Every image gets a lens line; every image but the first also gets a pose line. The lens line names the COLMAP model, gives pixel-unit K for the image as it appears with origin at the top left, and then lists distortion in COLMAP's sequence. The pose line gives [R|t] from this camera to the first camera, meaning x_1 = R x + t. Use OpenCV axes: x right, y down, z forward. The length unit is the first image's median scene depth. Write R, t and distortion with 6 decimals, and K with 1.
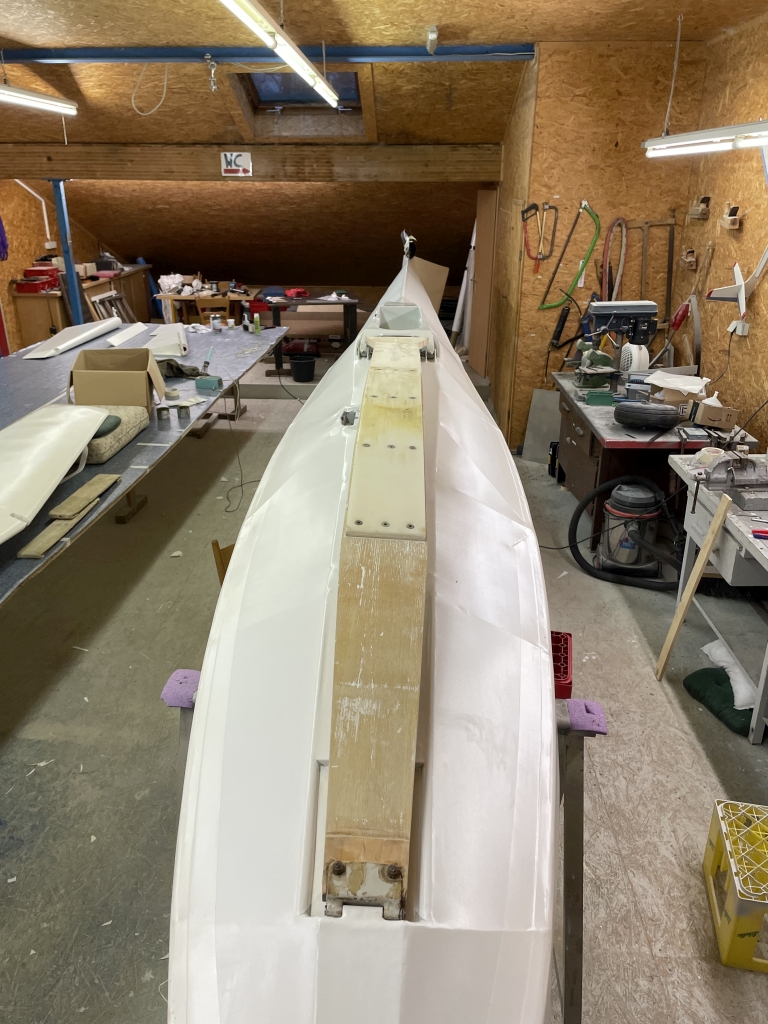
lens RADIAL K [[766.1, 0, 373.0], [0, 766.1, 511.6], [0, 0, 1]] dist [0.079081, -0.101503]
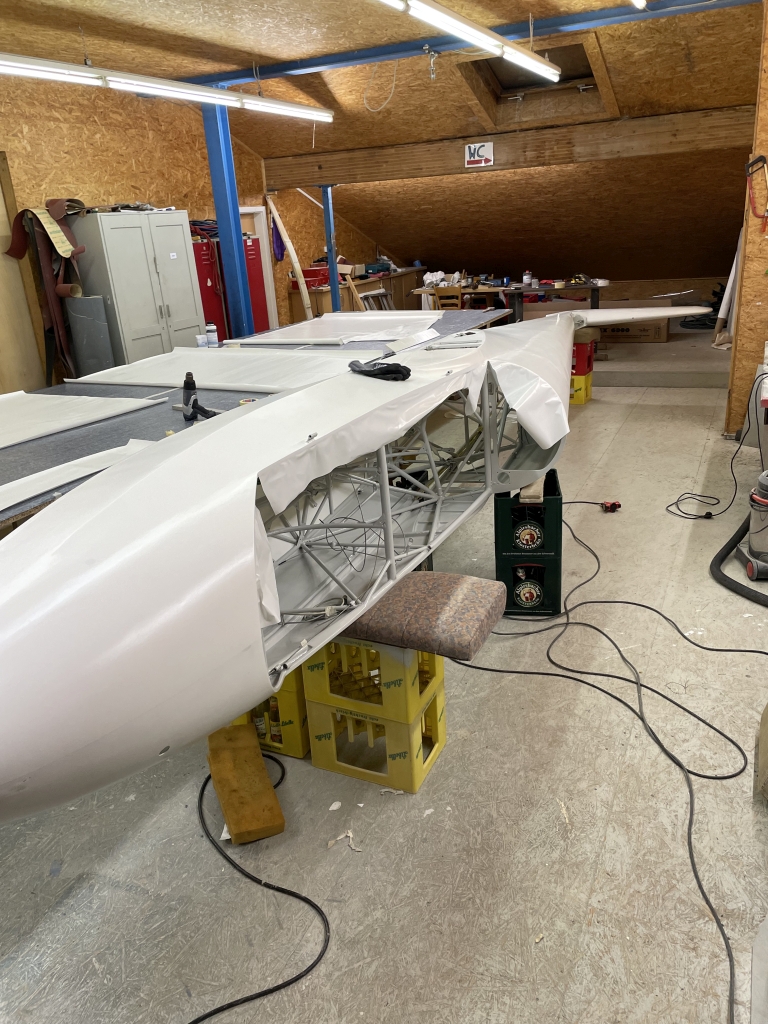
lens RADIAL K [[766.1, 0, 381.1], [0, 766.1, 508.2], [0, 0, 1]] dist [0.079081, -0.101503]
pose [[0.920993, 0.077741, -0.381743, 0.164035], [-0.087648, 0.996114, -0.008604, 0.050642], [0.379591, 0.041383, 0.924228, 0.017577]]
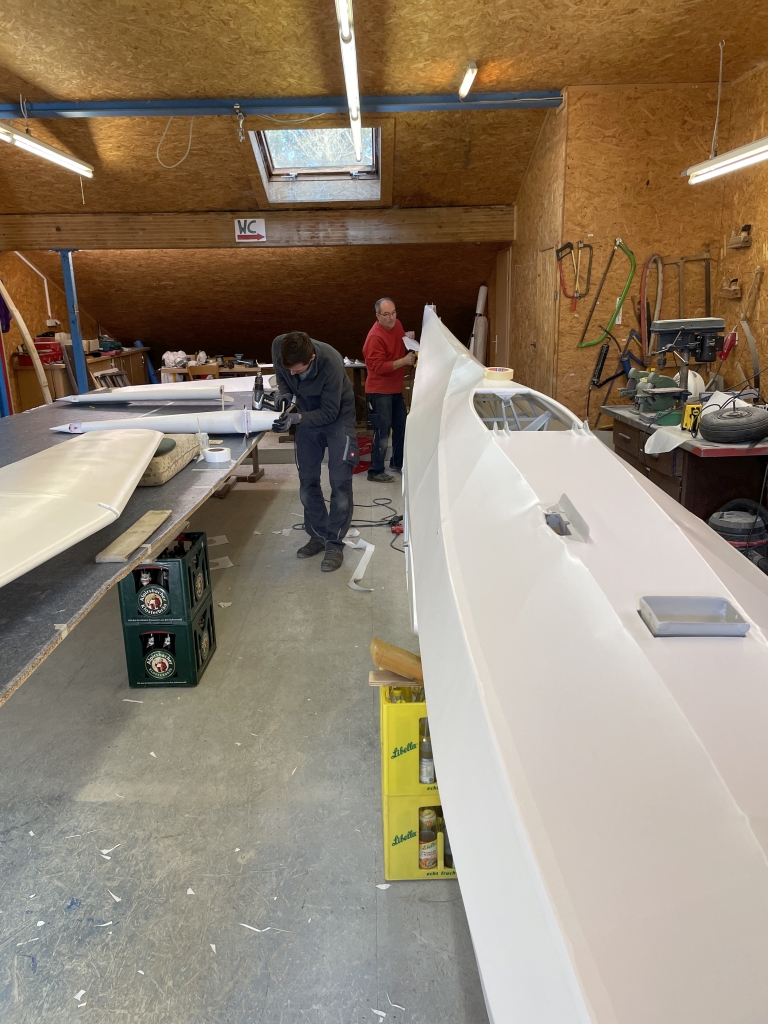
lens RADIAL K [[766.1, 0, 381.6], [0, 766.1, 507.2], [0, 0, 1]] dist [0.079081, -0.101503]
pose [[0.998120, -0.038029, 0.048075, -0.083939], [0.044217, 0.989857, -0.135009, 0.055653], [-0.042453, 0.136881, 0.989677, 0.071025]]
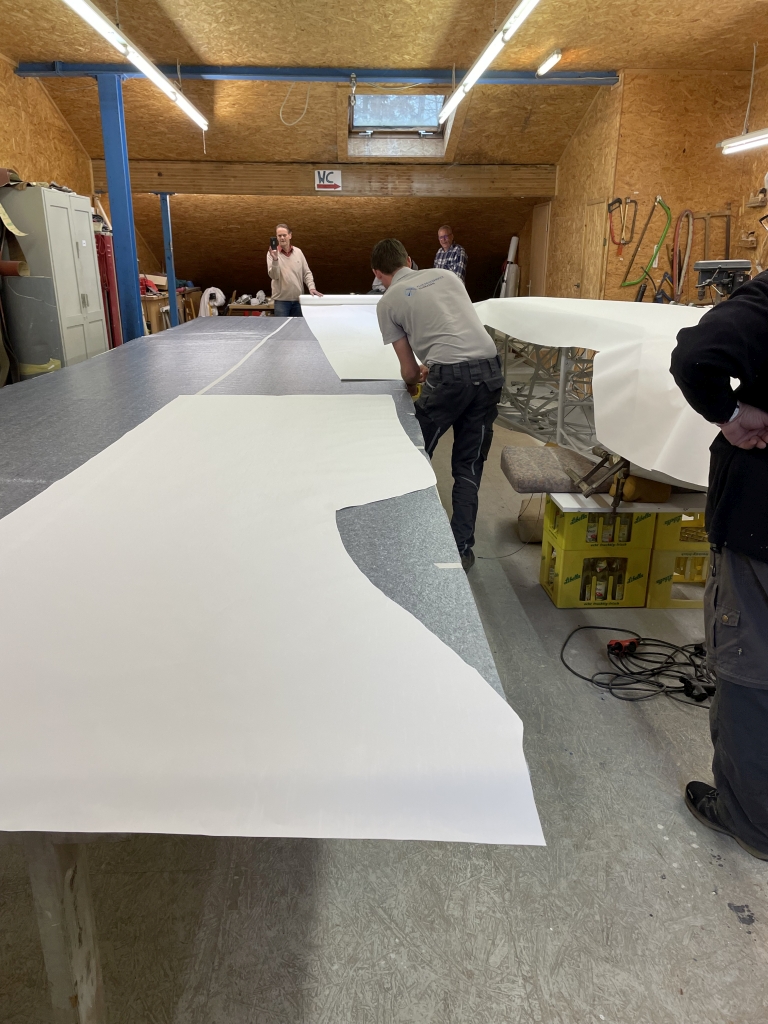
lens RADIAL K [[766.1, 0, 381.2], [0, 766.1, 505.1], [0, 0, 1]] dist [0.079081, -0.101503]
pose [[0.995527, -0.027755, 0.090311, -0.261142], [0.035494, 0.995727, -0.085255, 0.156916], [-0.087559, 0.088080, 0.992258, -0.118654]]
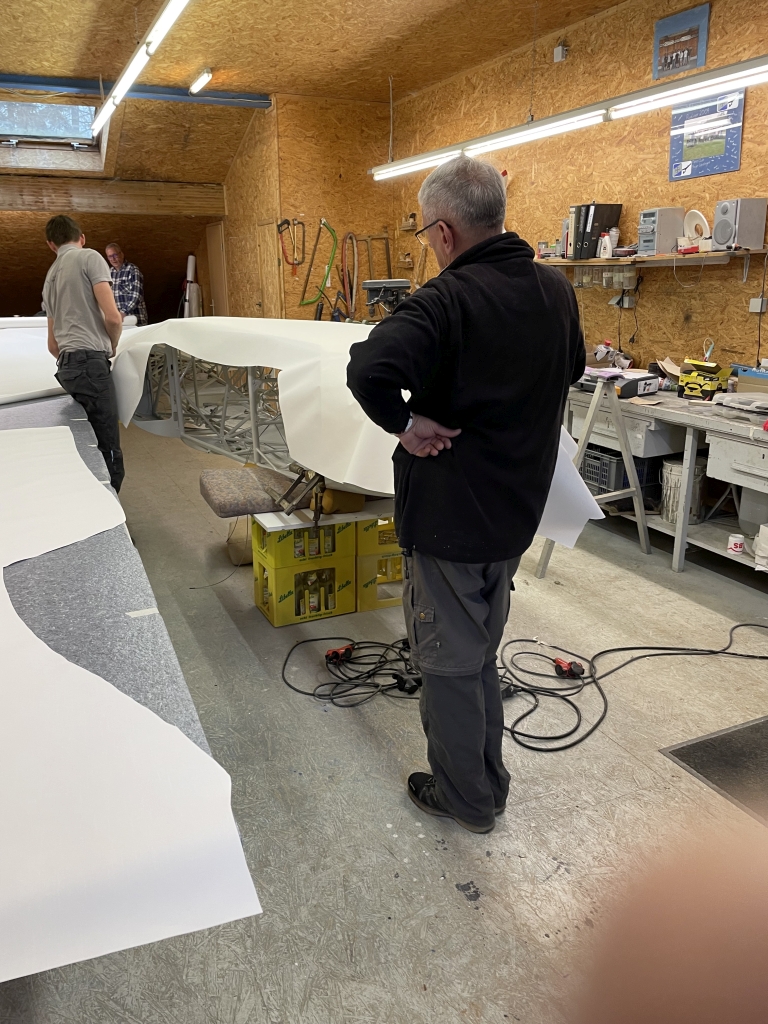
lens RADIAL K [[766.1, 0, 374.1], [0, 766.1, 515.9], [0, 0, 1]] dist [0.079081, -0.101503]
pose [[0.890513, -0.141345, 0.432445, -0.250719], [0.182658, 0.981620, -0.055297, 0.152888], [-0.416681, 0.128232, 0.899963, -0.109999]]
